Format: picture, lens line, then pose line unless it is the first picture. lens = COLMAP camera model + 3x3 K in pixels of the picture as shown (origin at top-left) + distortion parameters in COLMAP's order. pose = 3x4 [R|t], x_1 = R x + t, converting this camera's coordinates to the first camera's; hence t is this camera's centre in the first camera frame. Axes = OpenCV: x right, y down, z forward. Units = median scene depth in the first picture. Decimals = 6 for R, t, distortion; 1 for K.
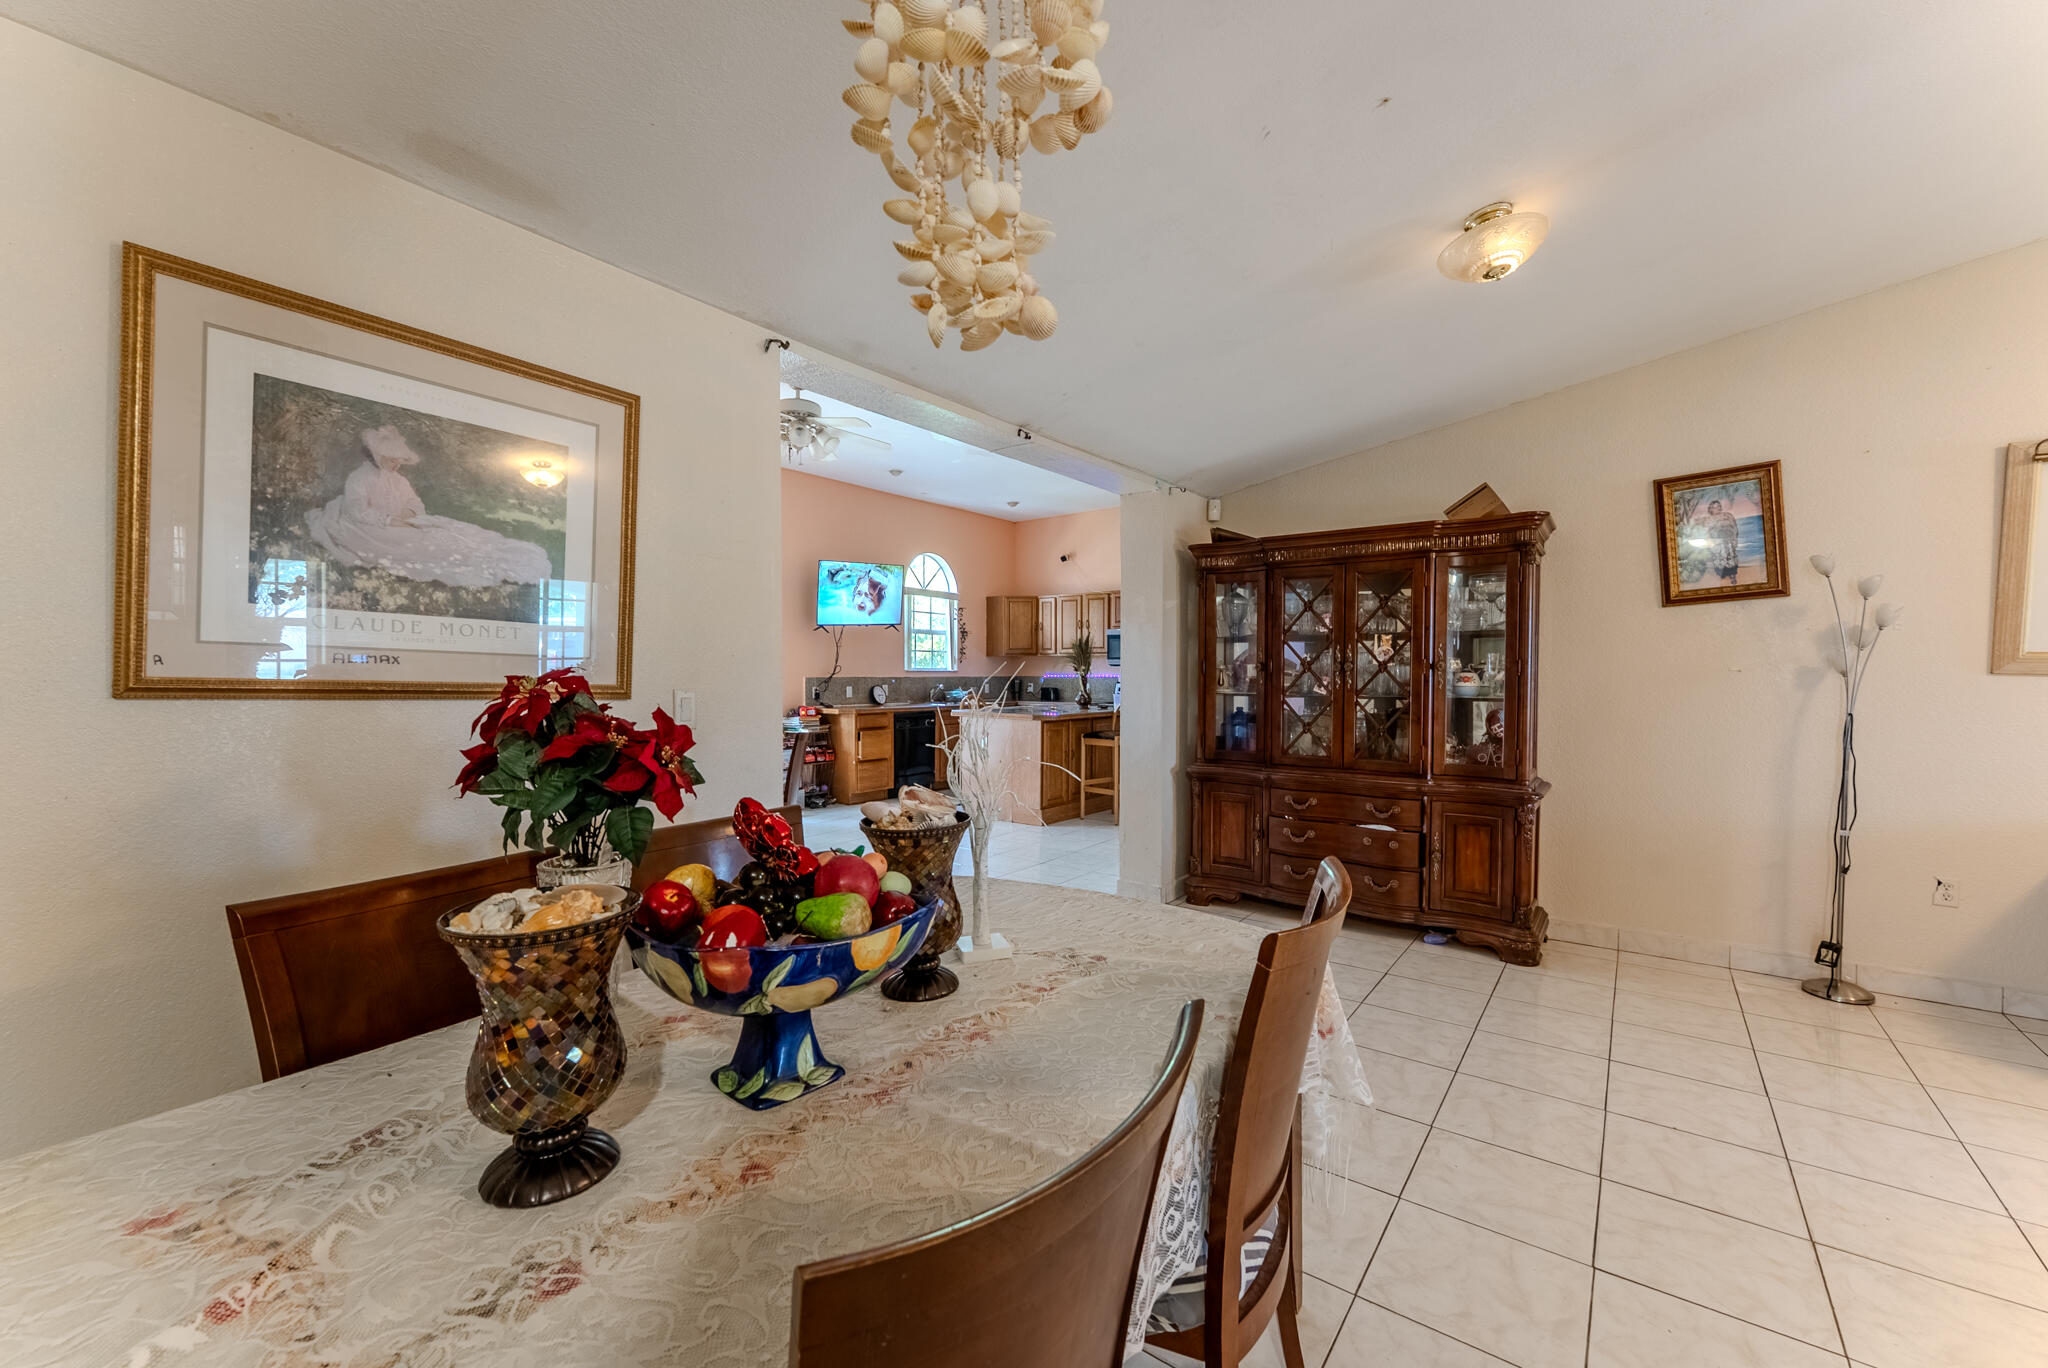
lens RADIAL K [[819.7, 0, 1019.3], [0, 819.7, 683.0], [0, 0, 1]] dist [-0.000716, -0.000524]
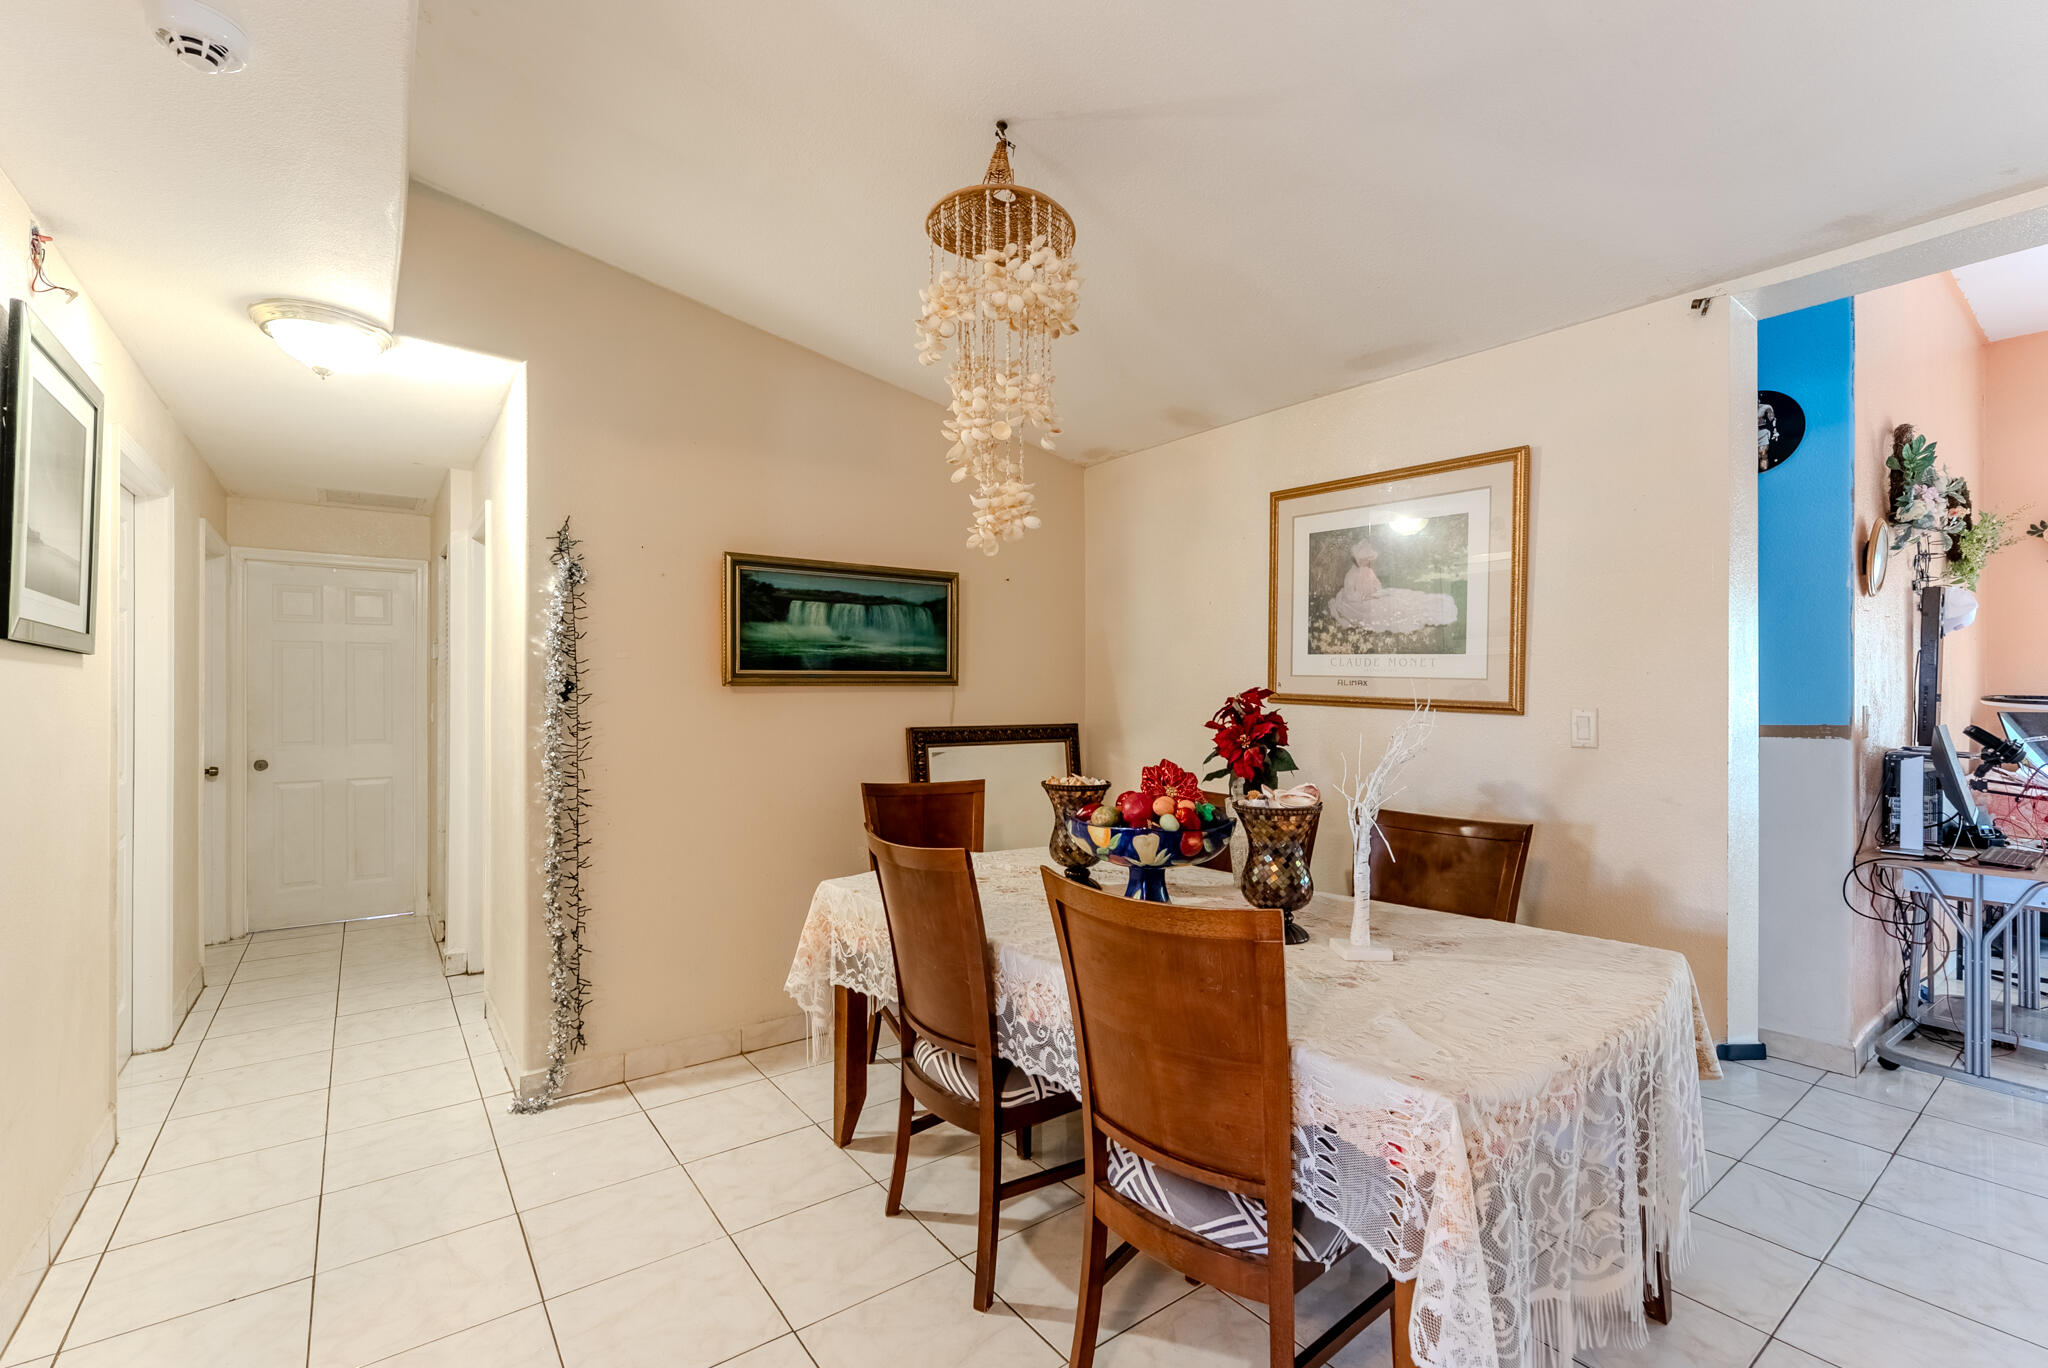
lens RADIAL K [[879.2, 0, 1022.7], [0, 879.2, 694.1], [0, 0, 1]] dist [-0.000897, -0.000338]
pose [[-0.272669, 0.002987, -0.962103, 0.231228], [-0.015472, 0.999852, 0.007489, -0.001912], [0.961984, 0.016927, -0.272582, 0.174798]]
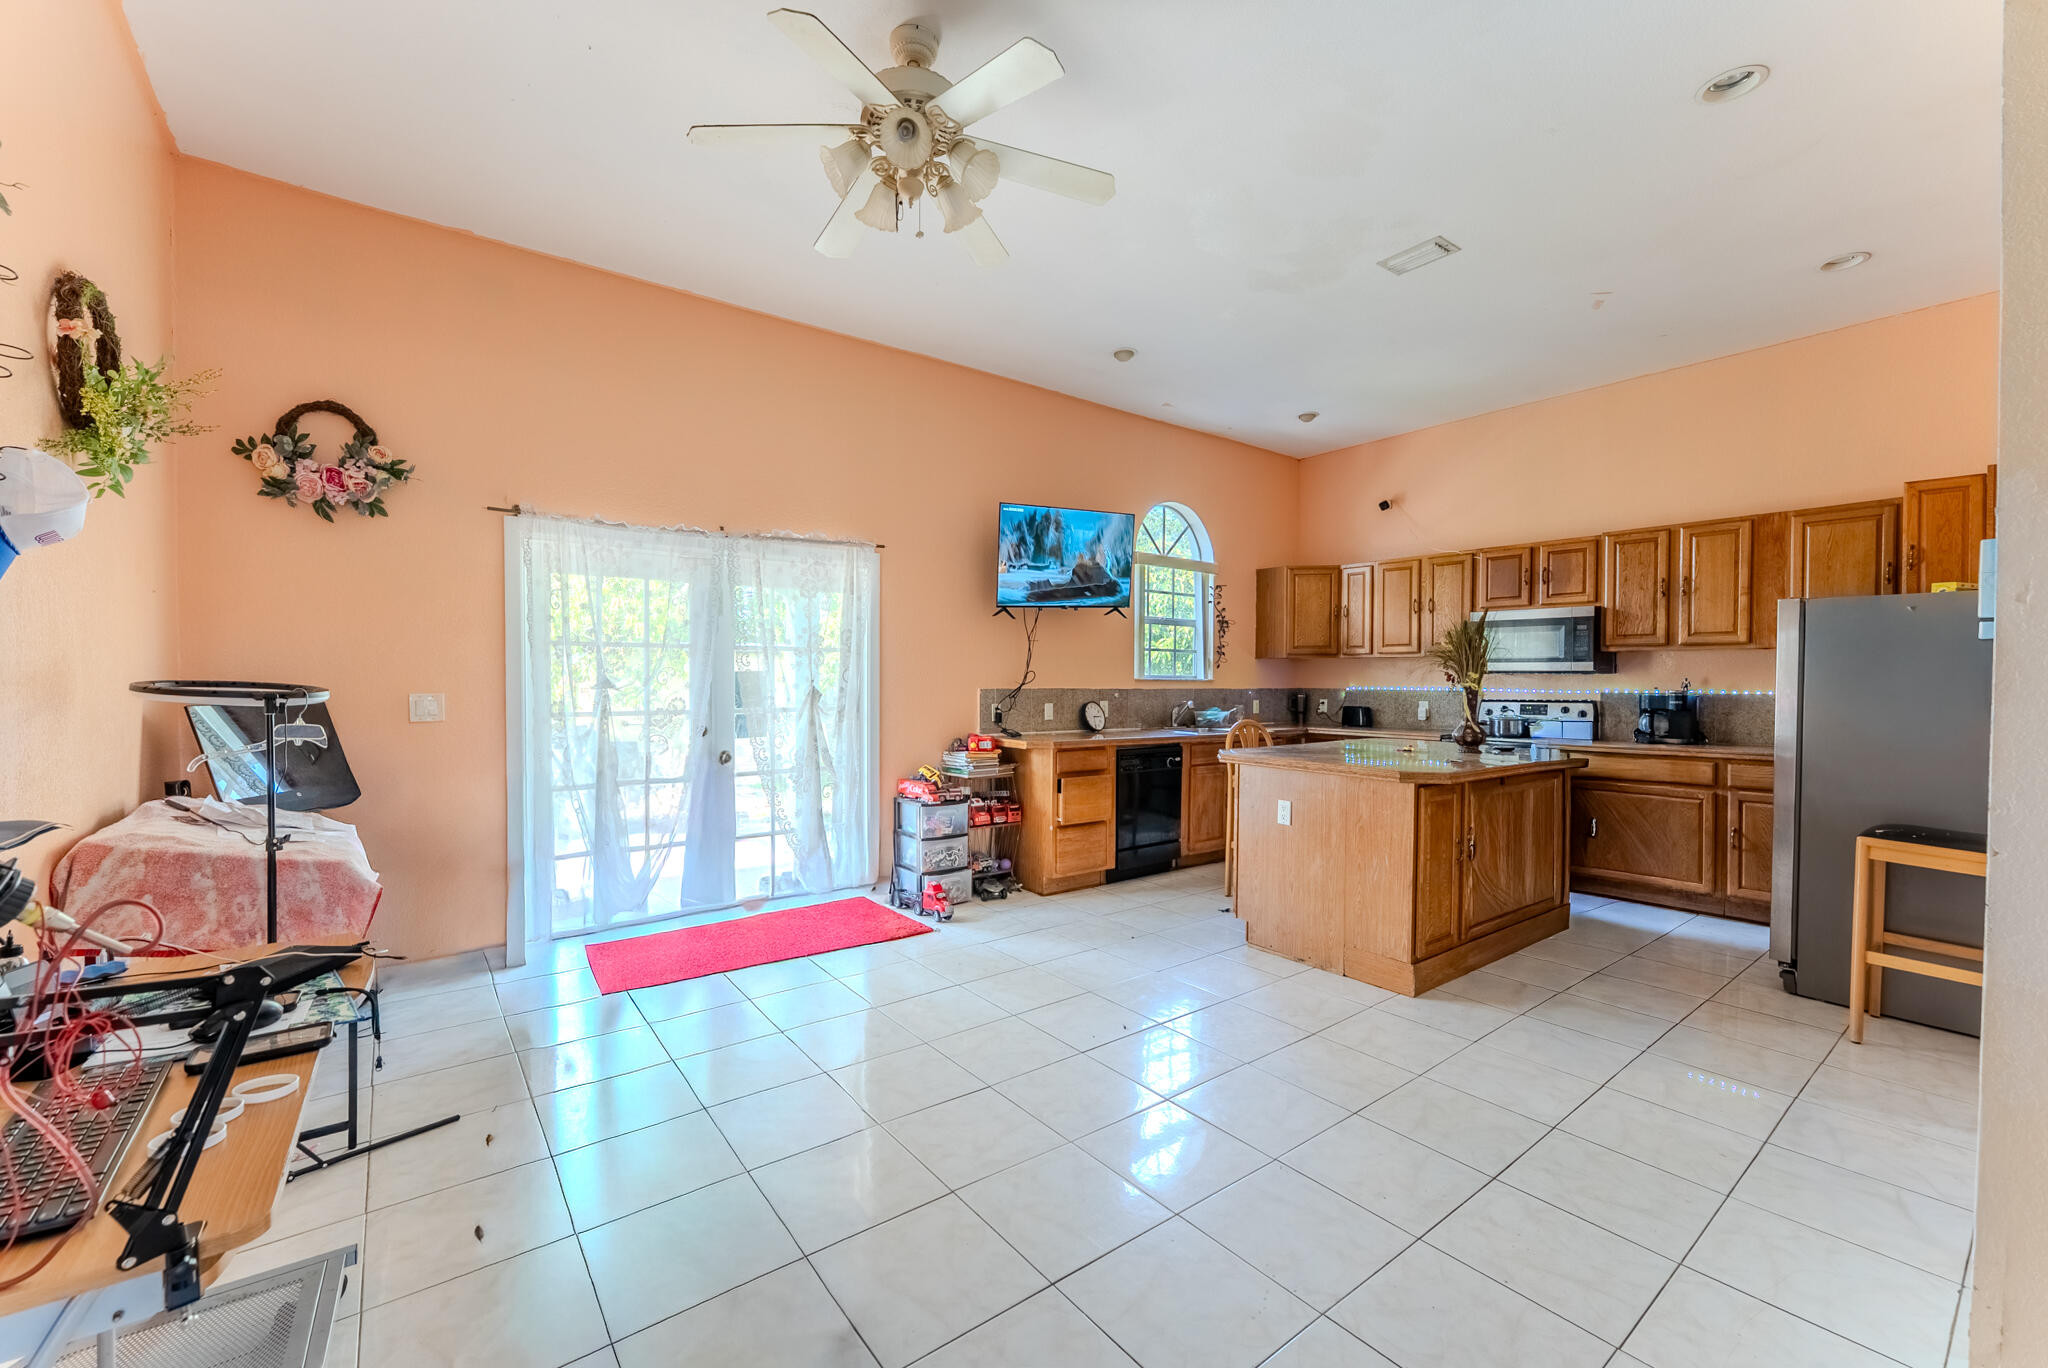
lens RADIAL K [[819.7, 0, 1015.9], [0, 819.7, 688.1], [0, 0, 1]] dist [-0.000716, -0.000524]
pose [[0.961549, 0.008319, -0.274507, -0.057702], [-0.009207, 0.999956, -0.001945, -0.006798], [0.274479, 0.004398, 0.961583, 0.392756]]
